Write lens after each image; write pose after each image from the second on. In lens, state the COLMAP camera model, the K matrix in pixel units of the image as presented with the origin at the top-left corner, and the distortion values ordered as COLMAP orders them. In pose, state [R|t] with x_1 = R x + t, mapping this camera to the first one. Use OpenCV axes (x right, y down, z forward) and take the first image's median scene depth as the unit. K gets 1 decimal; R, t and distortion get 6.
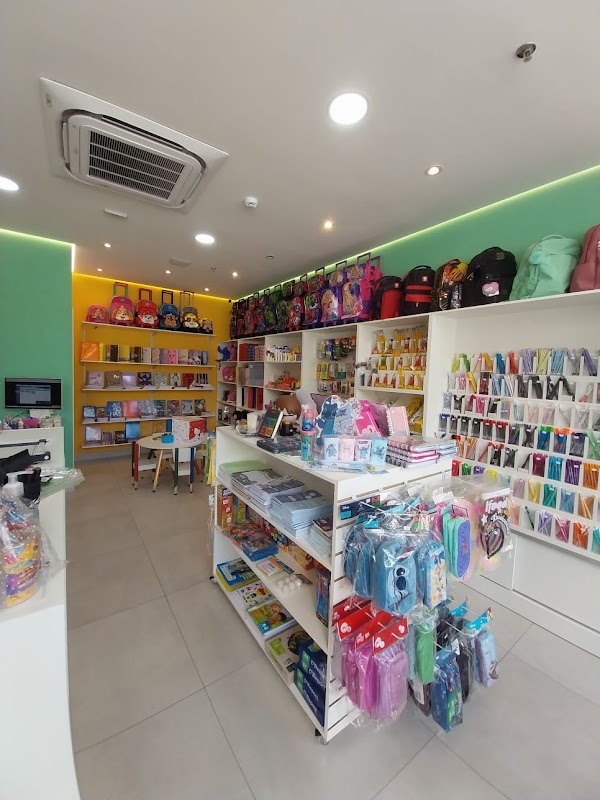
lens RADIAL K [[310.3, 0, 296.3], [0, 310.3, 387.2], [0, 0, 1]] dist [0.003176, -0.005574]
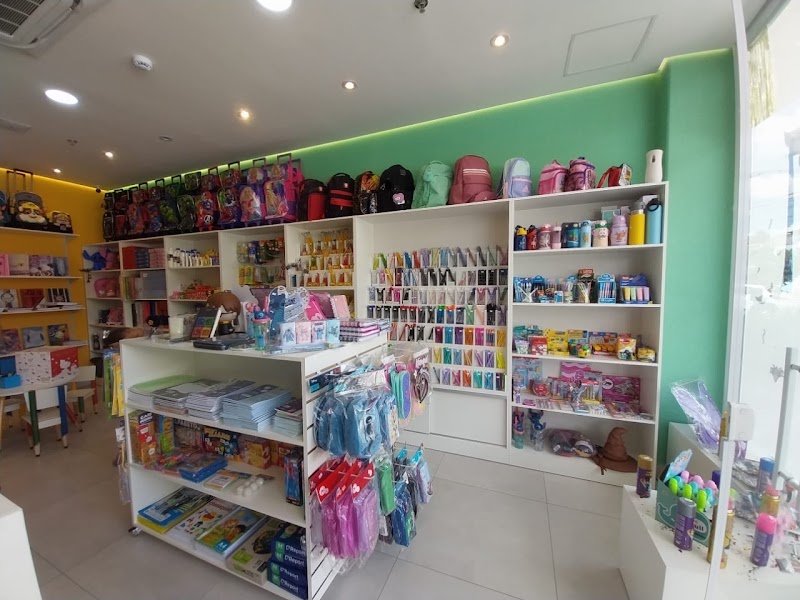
lens RADIAL K [[310.3, 0, 387.4], [0, 310.3, 304.1], [0, 0, 1]] dist [0.003176, -0.005574]
pose [[0.850402, -0.076249, 0.520579, -0.084104], [0.069436, 0.997053, 0.032611, 0.058552], [-0.521532, 0.008415, 0.853190, -0.017563]]
